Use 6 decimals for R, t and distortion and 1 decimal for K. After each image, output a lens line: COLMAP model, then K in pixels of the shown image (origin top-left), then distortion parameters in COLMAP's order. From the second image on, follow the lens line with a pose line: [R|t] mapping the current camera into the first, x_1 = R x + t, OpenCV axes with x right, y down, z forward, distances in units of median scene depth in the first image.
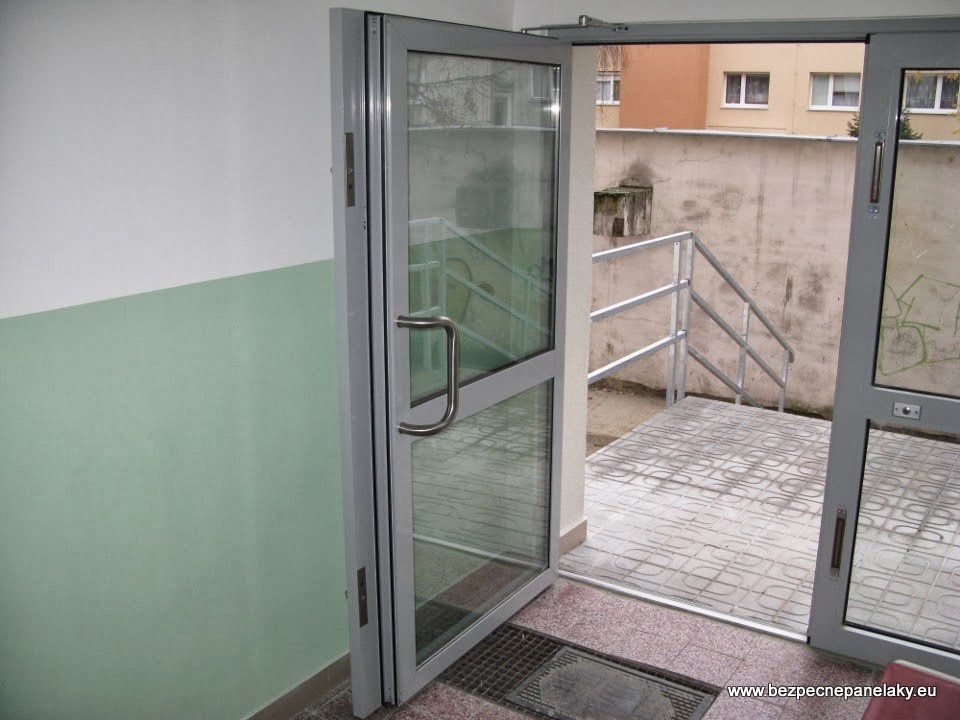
lens RADIAL K [[976.9, 0, 519.5], [0, 976.9, 362.8], [0, 0, 1]] dist [-0.198264, 0.248173]
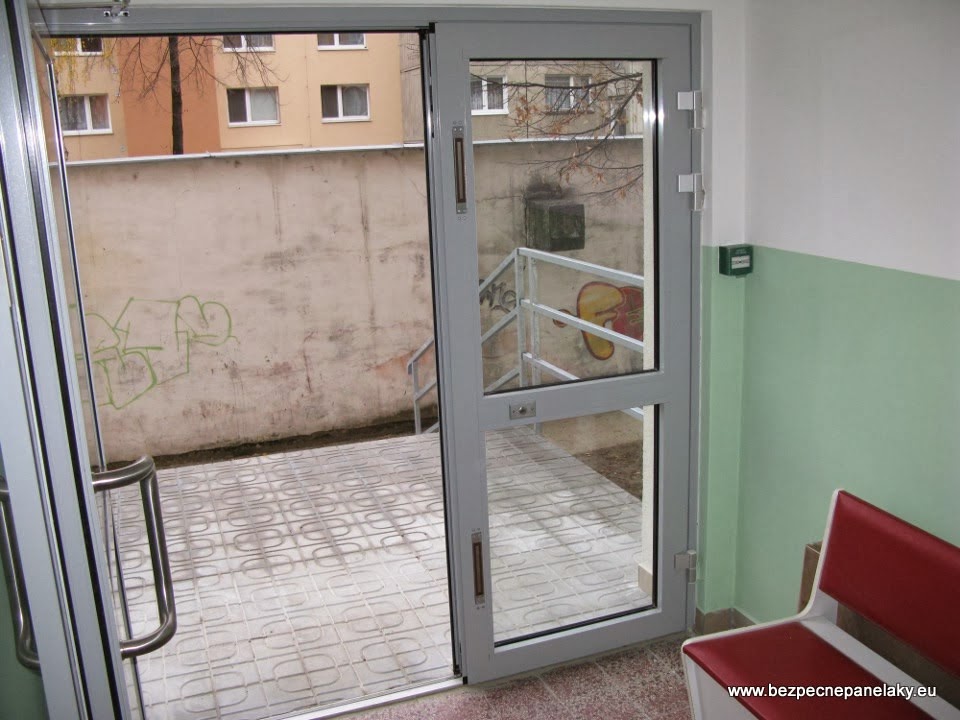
lens RADIAL K [[973.5, 0, 501.9], [0, 973.5, 363.6], [0, 0, 1]] dist [-0.201654, 0.246316]
pose [[0.594565, -0.228451, 0.770910, -0.222436], [0.245138, 0.964644, 0.096799, -0.060176], [-0.765767, 0.131426, 0.629546, 0.241579]]
